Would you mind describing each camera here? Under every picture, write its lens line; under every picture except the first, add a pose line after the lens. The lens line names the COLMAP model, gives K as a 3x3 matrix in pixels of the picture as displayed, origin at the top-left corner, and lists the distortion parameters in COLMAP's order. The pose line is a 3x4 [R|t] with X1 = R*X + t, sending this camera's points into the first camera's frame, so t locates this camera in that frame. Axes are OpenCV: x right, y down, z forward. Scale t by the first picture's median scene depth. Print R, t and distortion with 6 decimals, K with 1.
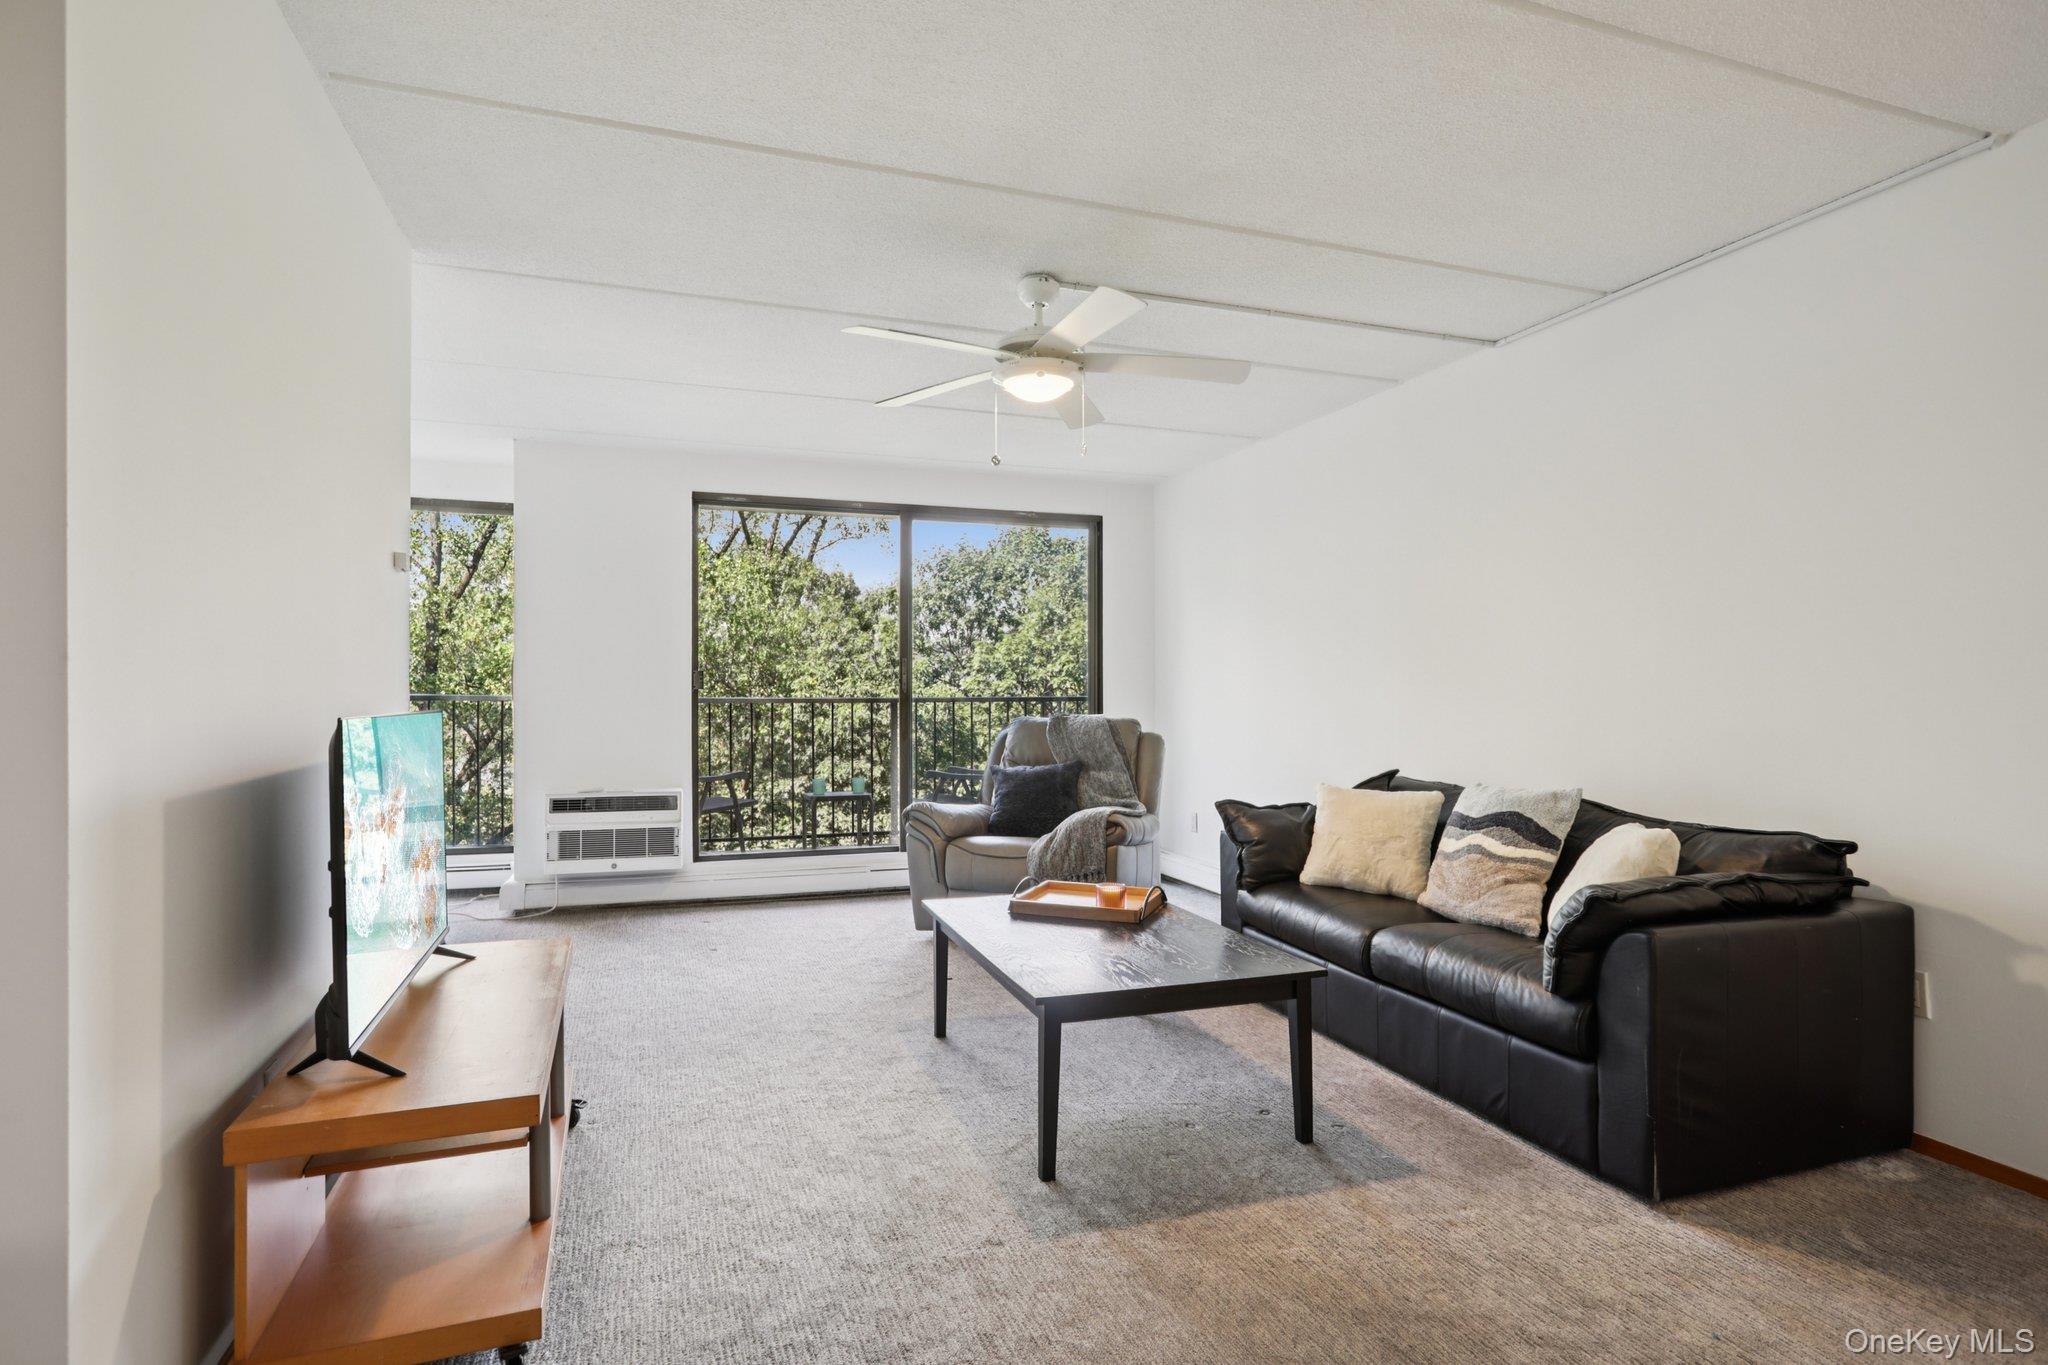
lens RADIAL K [[1056.3, 0, 1020.5], [0, 1056.3, 689.9], [0, 0, 1]] dist [-0.038094, 0.028495]
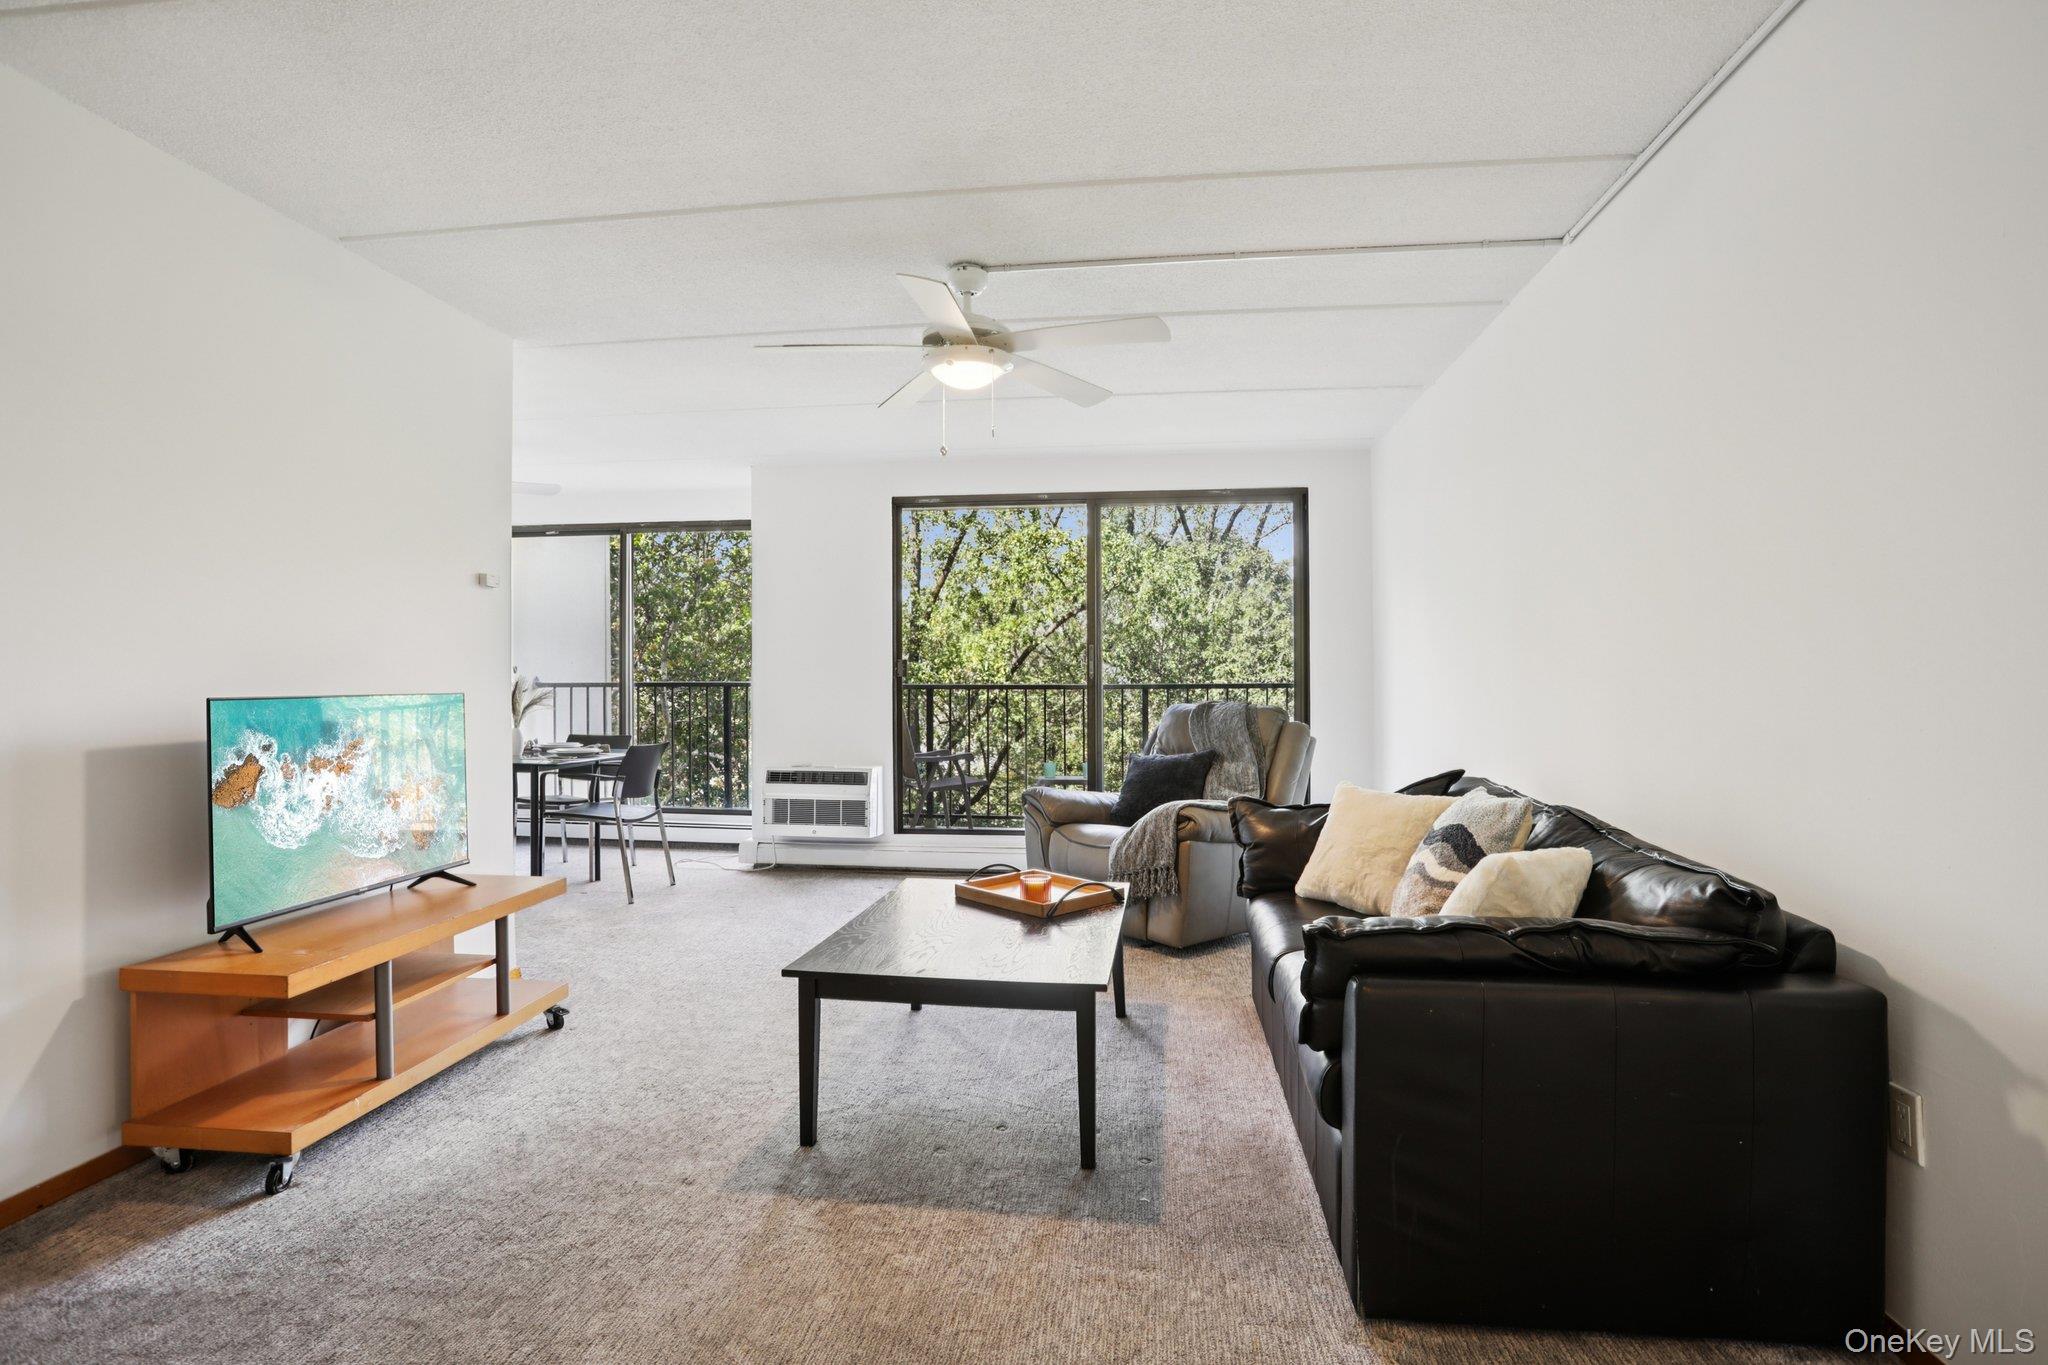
lens RADIAL K [[1051.3, 0, 1006.7], [0, 1051.3, 679.4], [0, 0, 1]] dist [-0.076688, 0.034987]
pose [[0.889656, -0.003163, -0.456621, 0.377104], [0.004355, 0.999989, 0.001557, 0.001161], [0.456612, -0.003374, 0.889660, 0.097225]]
